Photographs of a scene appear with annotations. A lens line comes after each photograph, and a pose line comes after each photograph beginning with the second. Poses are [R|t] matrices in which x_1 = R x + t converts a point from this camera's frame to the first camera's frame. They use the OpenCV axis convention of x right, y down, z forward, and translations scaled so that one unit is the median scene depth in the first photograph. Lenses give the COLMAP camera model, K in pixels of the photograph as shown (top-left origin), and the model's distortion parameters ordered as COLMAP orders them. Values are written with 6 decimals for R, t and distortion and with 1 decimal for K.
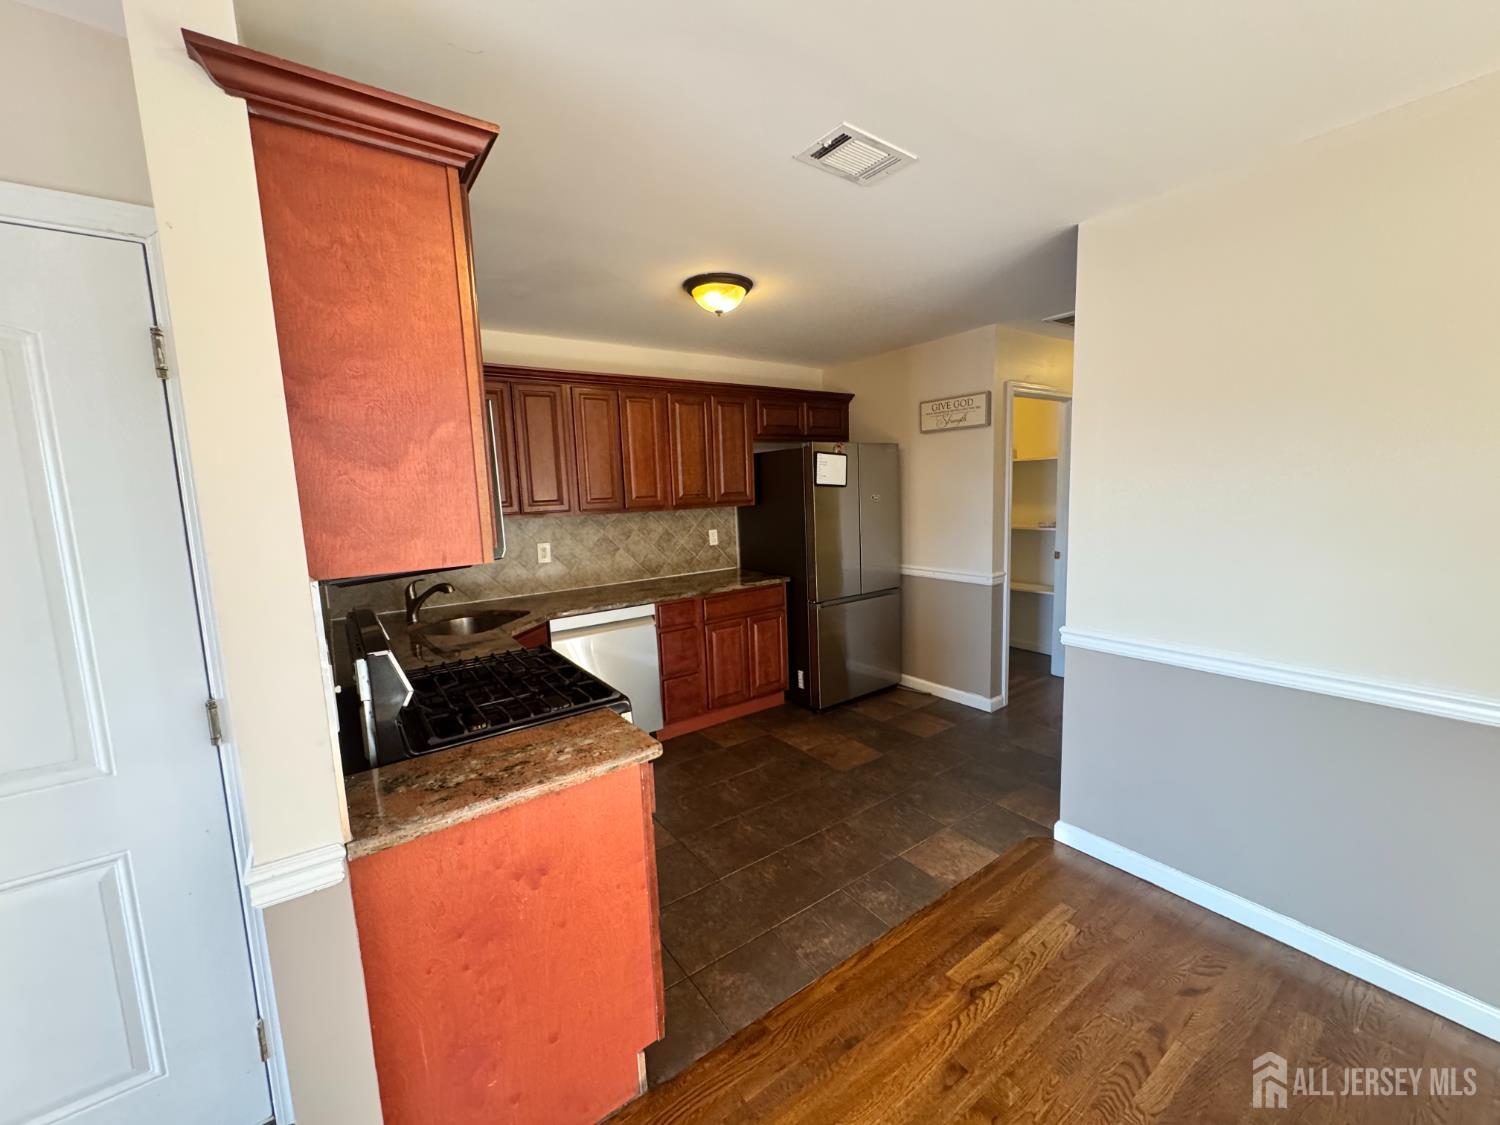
lens RADIAL K [[599.0, 0, 750.0], [0, 599.0, 562.5], [0, 0, 1]] dist [-0.003720, -0.000057]
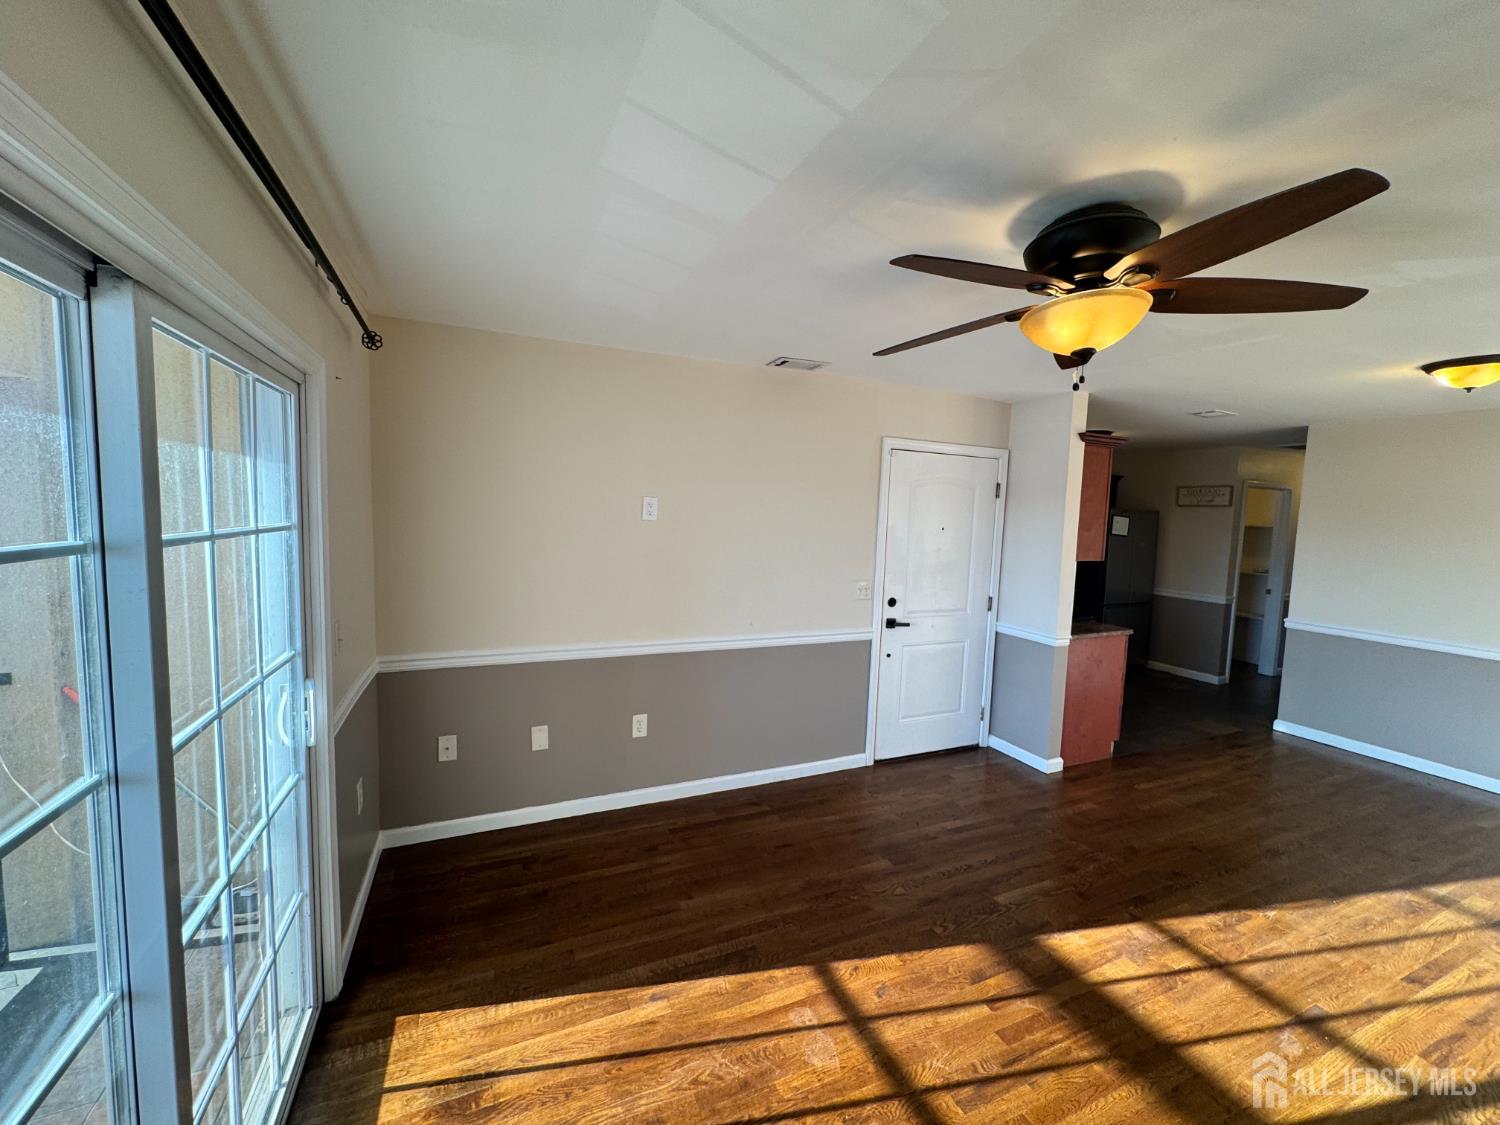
lens RADIAL K [[597.9, 0, 750.0], [0, 597.9, 562.5], [0, 0, 1]] dist [-0.000932, -0.000224]
pose [[0.976941, 0.082821, -0.196790, -0.595280], [-0.090581, 0.995414, -0.030748, 0.101119], [0.193341, 0.047864, 0.979963, -0.916737]]
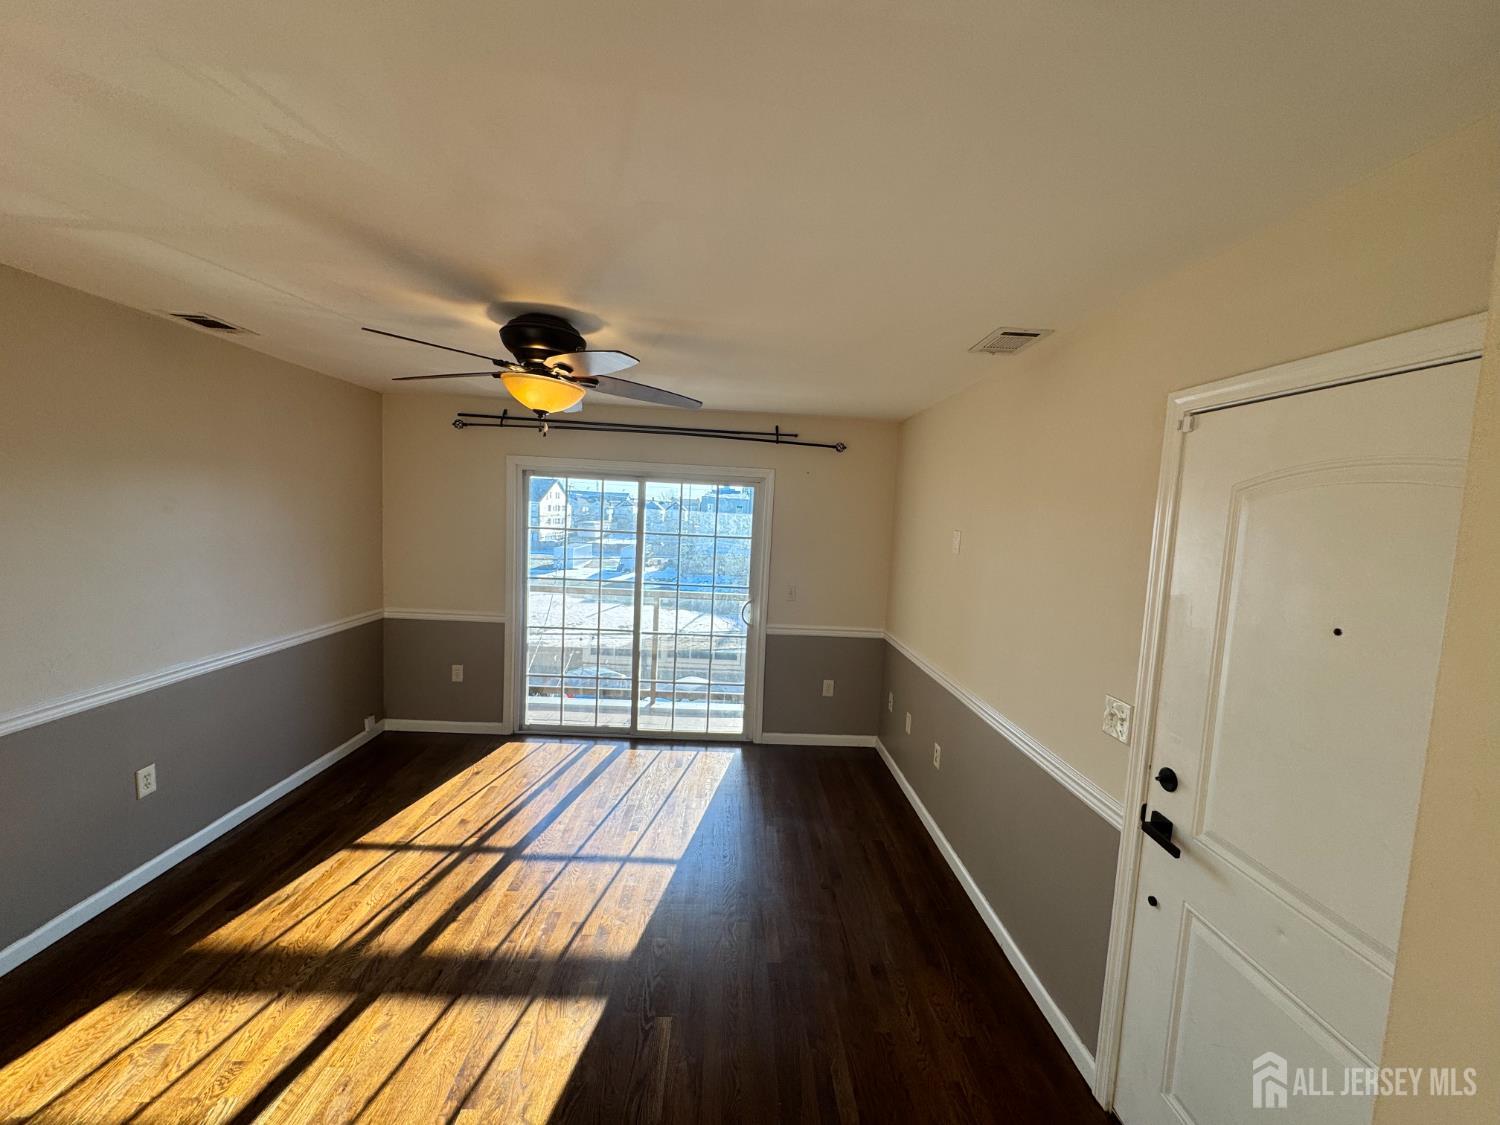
lens RADIAL K [[597.9, 0, 750.0], [0, 597.9, 562.5], [0, 0, 1]] dist [-0.000932, -0.000224]
pose [[-0.551123, 0.080844, -0.830499, 0.006635], [-0.132654, 0.974149, 0.182857, -0.091056], [0.823812, 0.210945, -0.526152, 0.185062]]
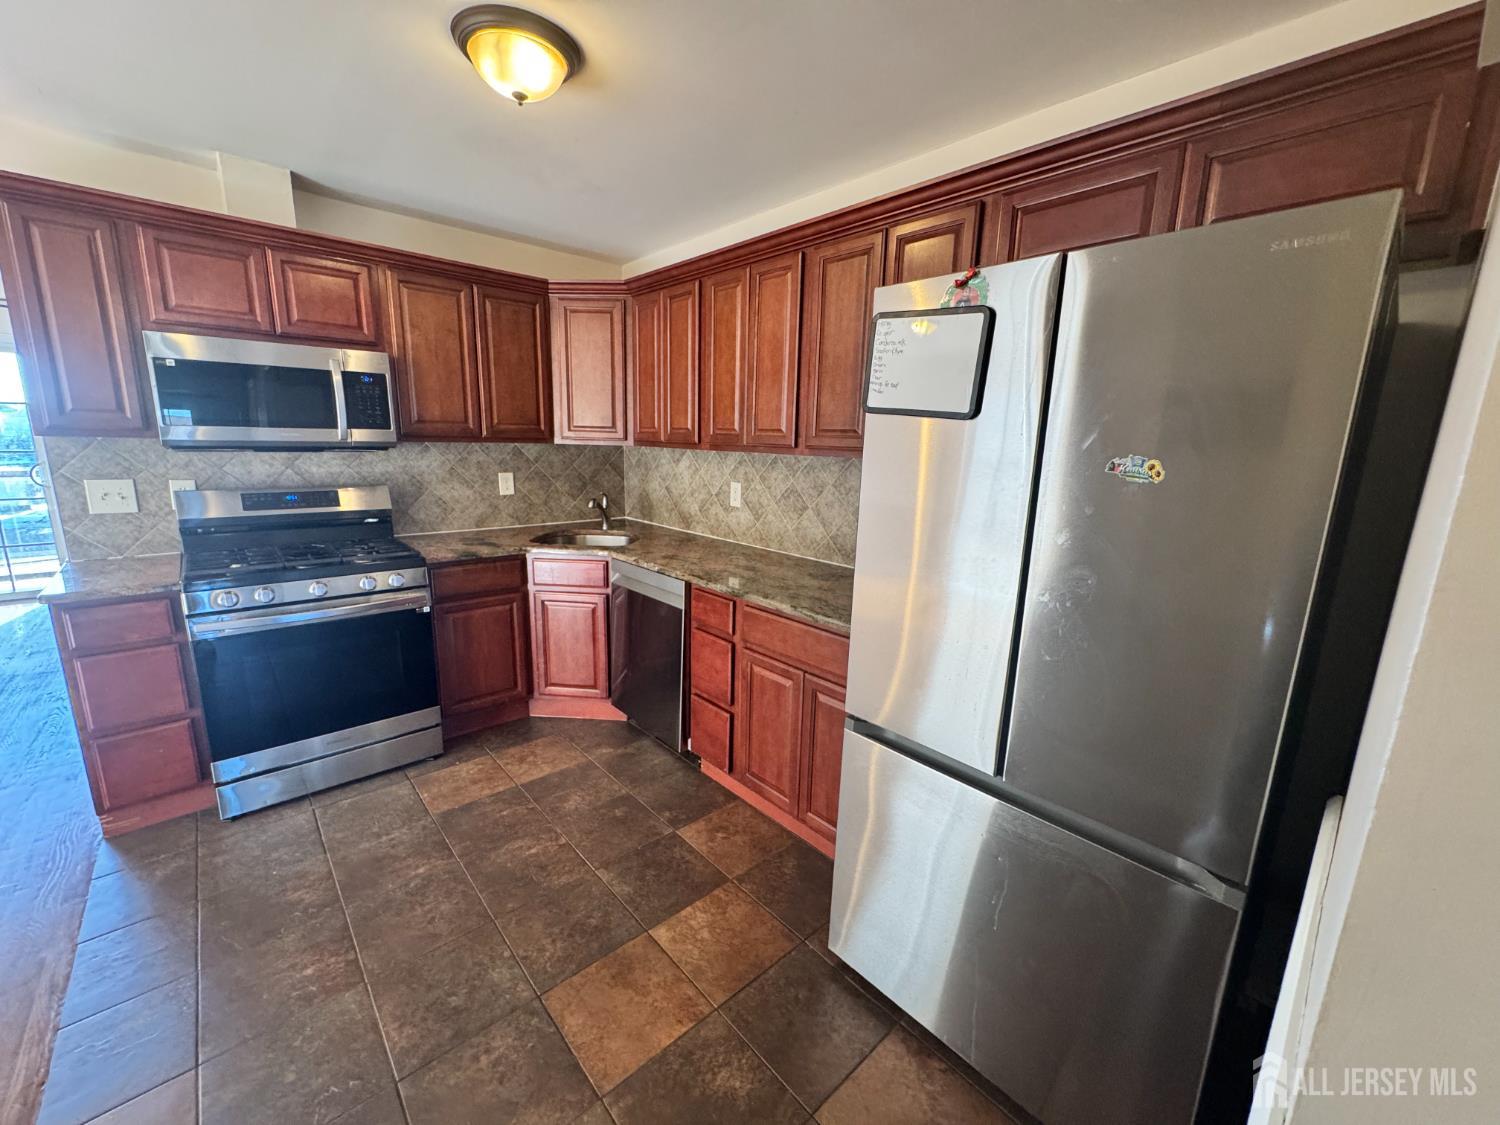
lens RADIAL K [[597.9, 0, 750.0], [0, 597.9, 562.5], [0, 0, 1]] dist [-0.000932, -0.000224]
pose [[0.110183, 0.240297, -0.964426, 0.520572], [-0.156581, 0.962413, 0.221907, -0.120472], [0.981500, 0.126561, 0.143668, 0.971388]]
